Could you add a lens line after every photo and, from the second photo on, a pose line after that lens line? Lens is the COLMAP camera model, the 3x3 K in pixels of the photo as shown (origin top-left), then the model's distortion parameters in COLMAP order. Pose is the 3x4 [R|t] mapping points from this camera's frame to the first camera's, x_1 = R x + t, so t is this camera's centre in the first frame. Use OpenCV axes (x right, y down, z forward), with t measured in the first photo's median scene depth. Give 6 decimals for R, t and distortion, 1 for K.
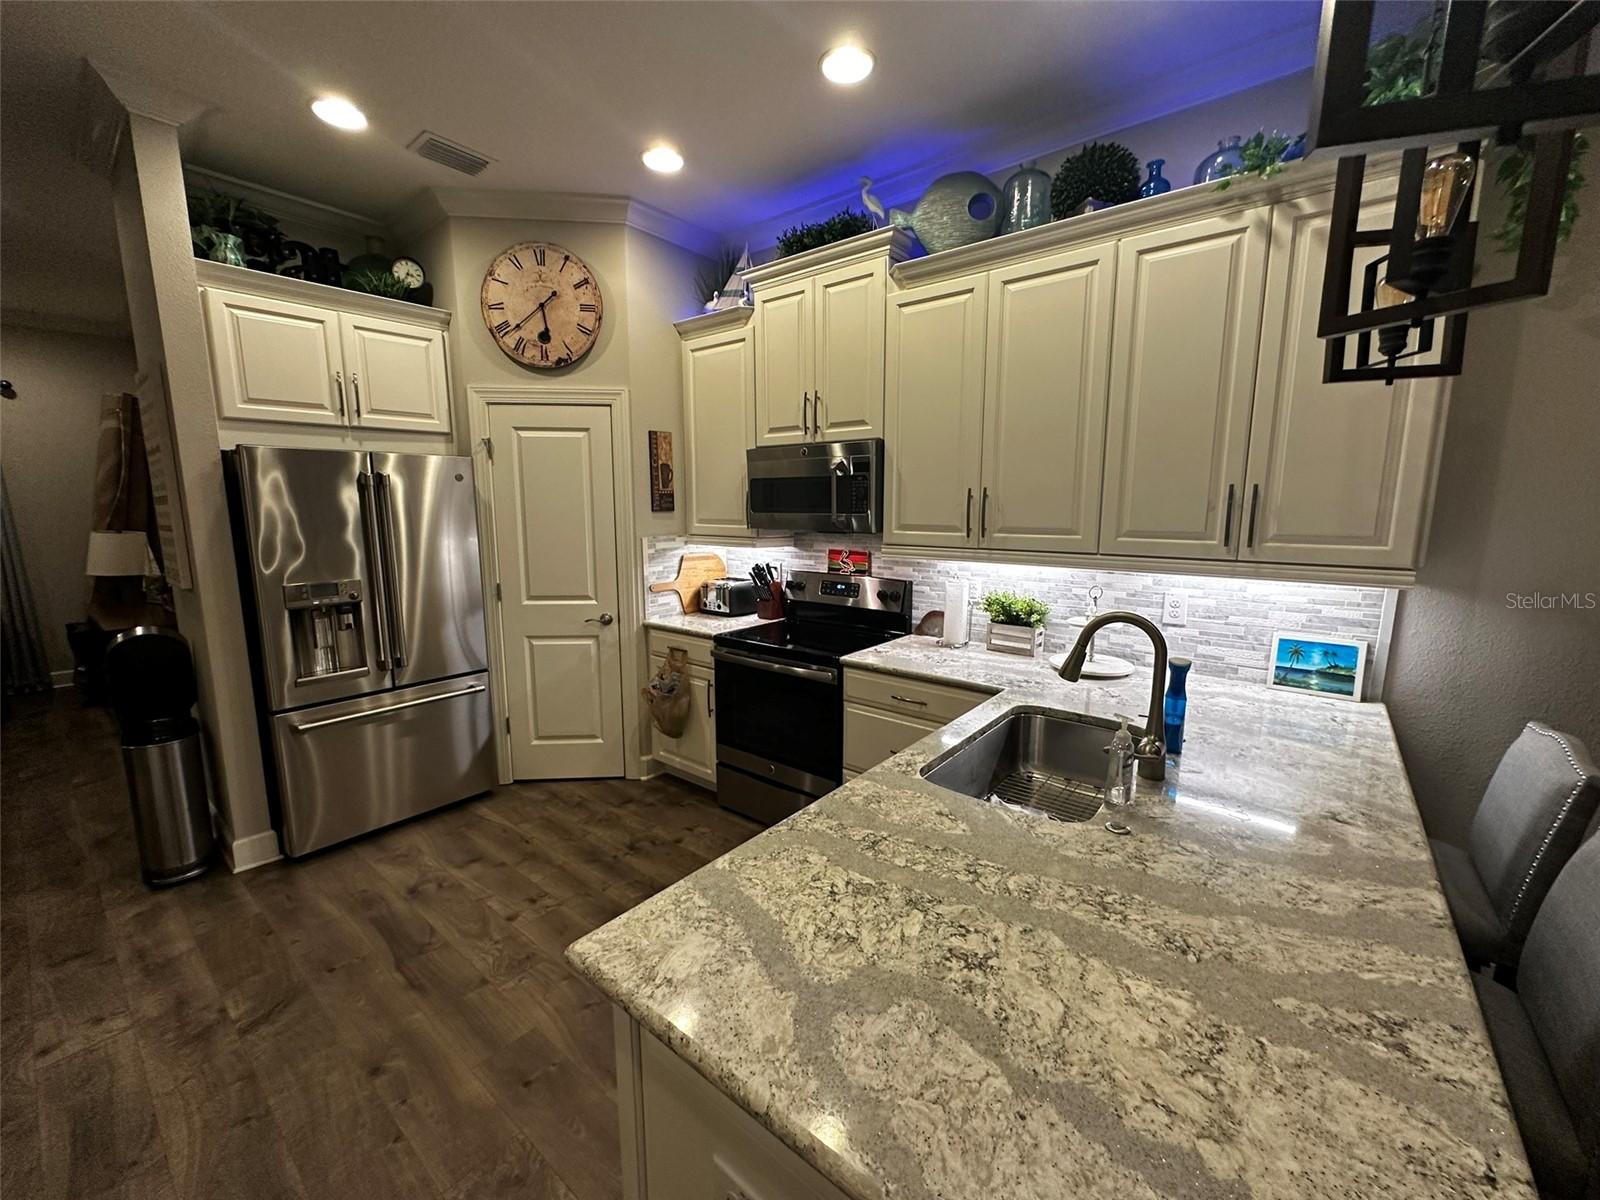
lens RADIAL K [[639.8, 0, 797.7], [0, 639.8, 603.2], [0, 0, 1]] dist [-0.005985, 0.001118]
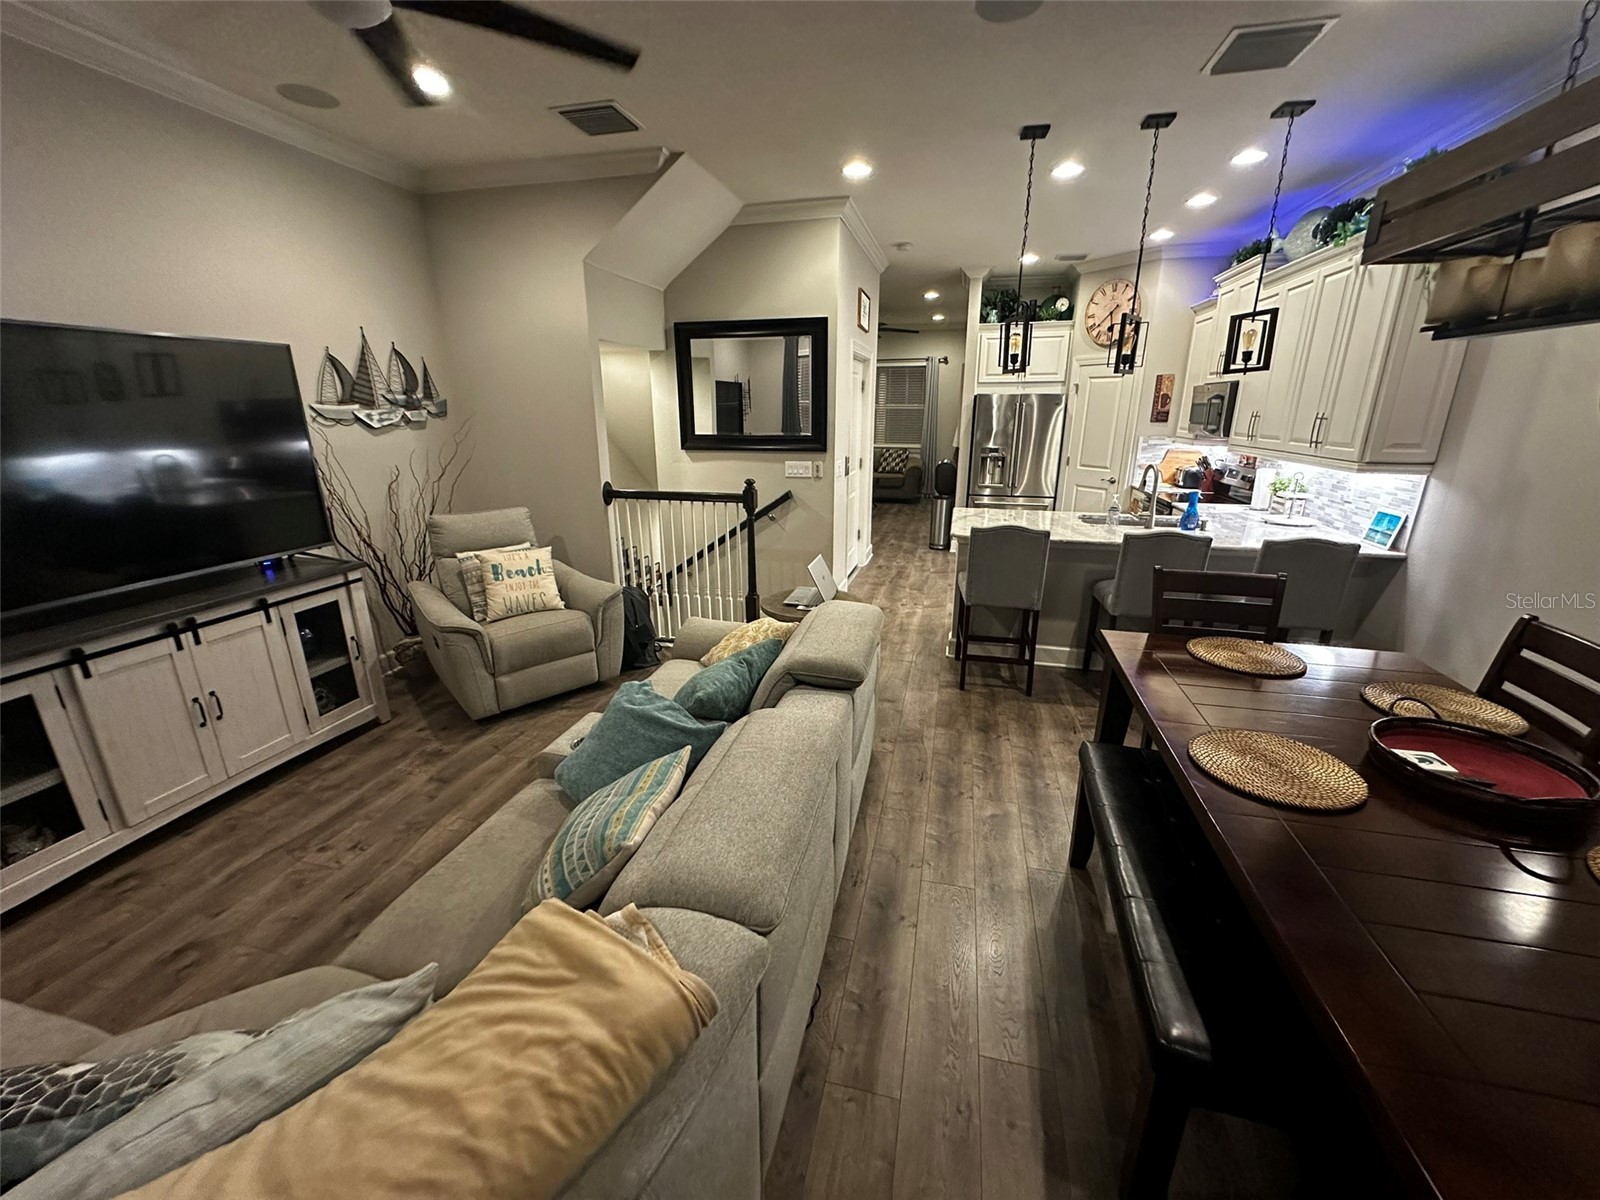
lens RADIAL K [[639.8, 0, 805.9], [0, 639.8, 601.9], [0, 0, 1]] dist [-0.005985, 0.001118]
pose [[0.435563, 0.262161, -0.861137, 1.093634], [-0.140757, 0.964718, 0.222500, 0.084591], [0.889085, 0.024298, 0.457097, -0.695920]]
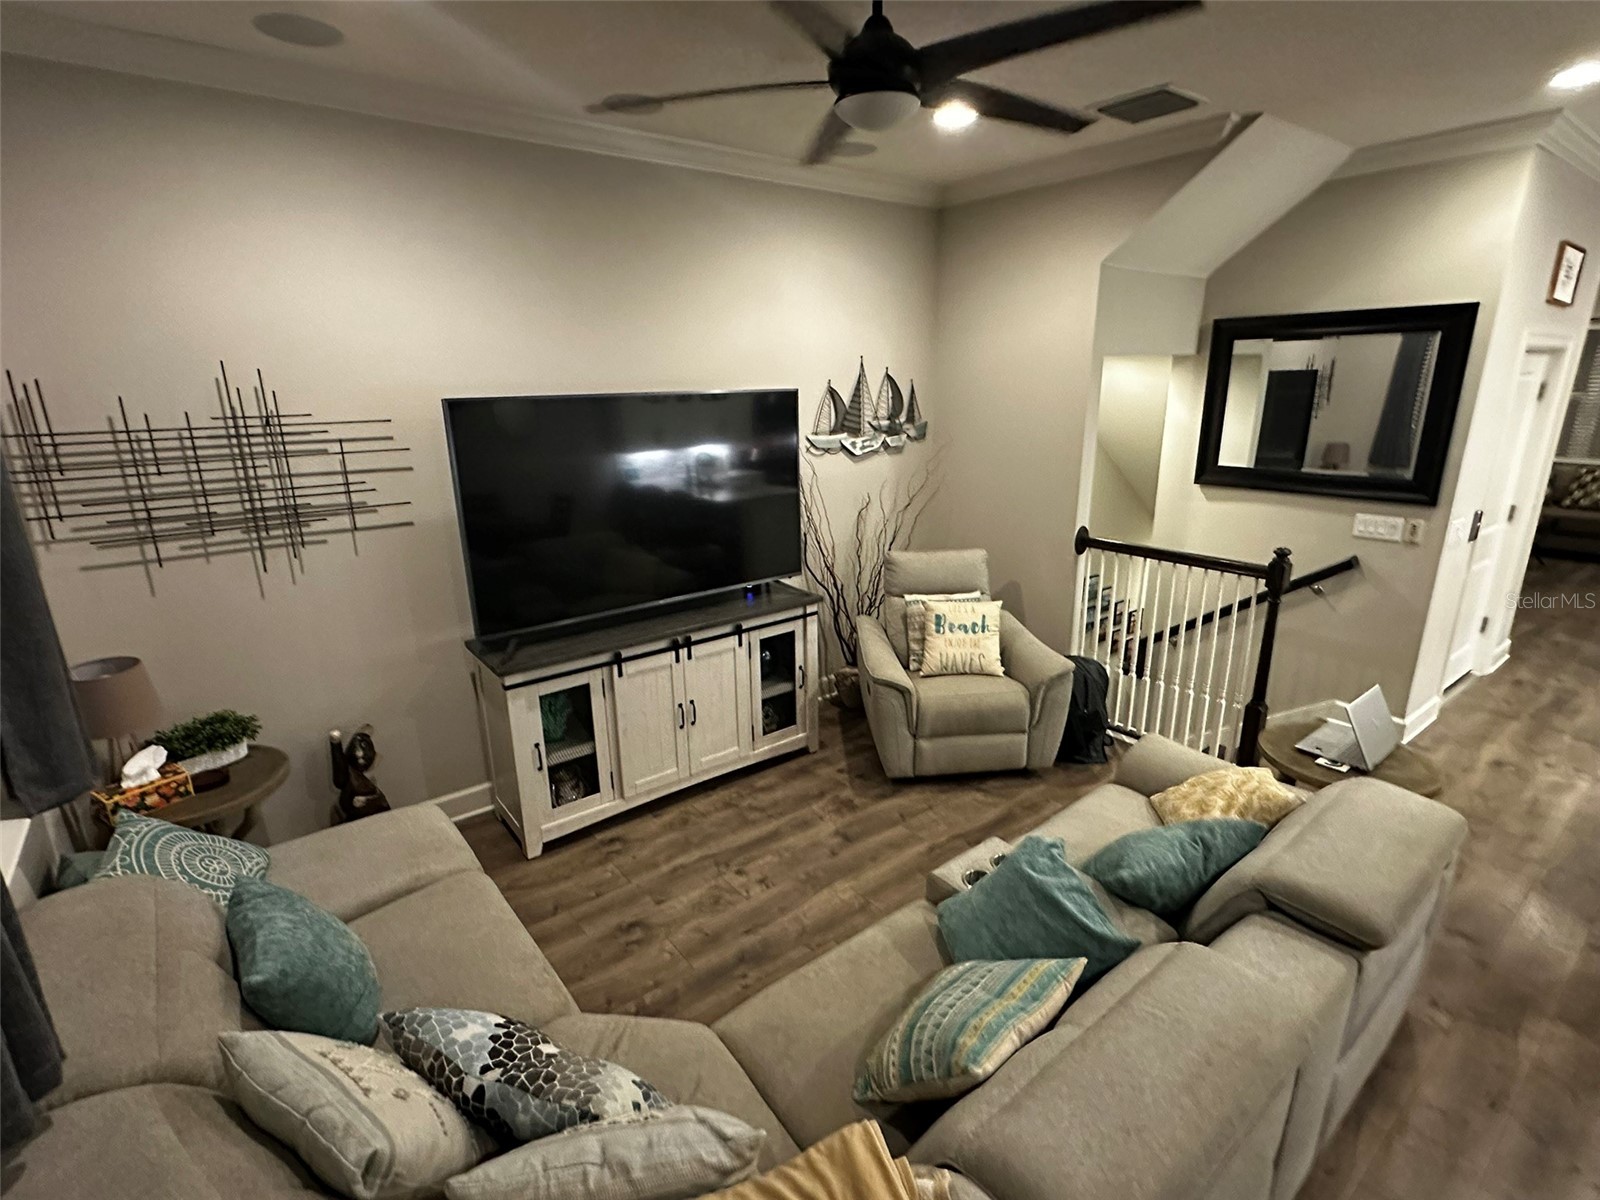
lens RADIAL K [[782.8, 0, 799.5], [0, 782.8, 600.3], [0, 0, 1]] dist [-0.004250, 0.001685]
pose [[-0.218981, 0.275242, -0.936103, 1.089642], [-0.139894, 0.940620, 0.309295, -0.072186], [0.965648, 0.198685, -0.167474, -0.675163]]
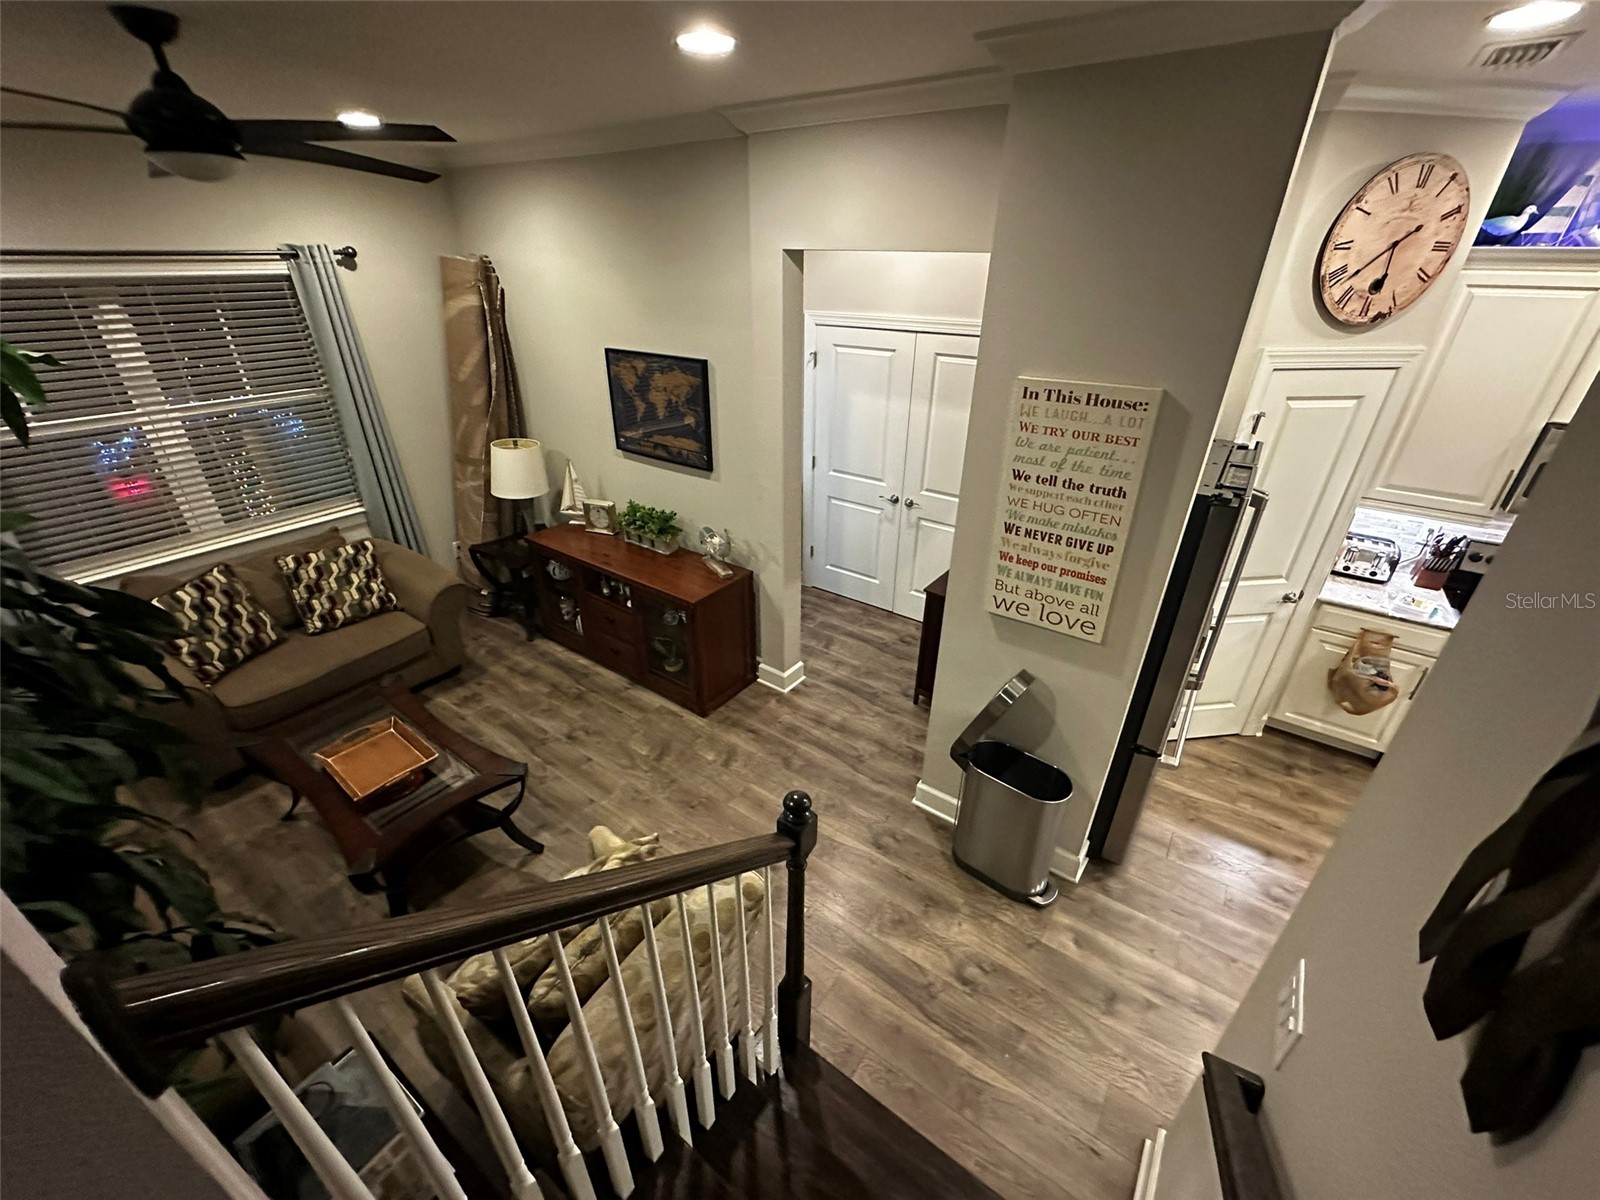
lens RADIAL K [[639.8, 0, 793.0], [0, 639.8, 601.8], [0, 0, 1]] dist [-0.005985, 0.001118]
pose [[0.998355, -0.021093, 0.053313, -1.174190], [0.002134, 0.942896, 0.333079, -0.309386], [-0.057294, -0.332417, 0.941390, 0.157797]]
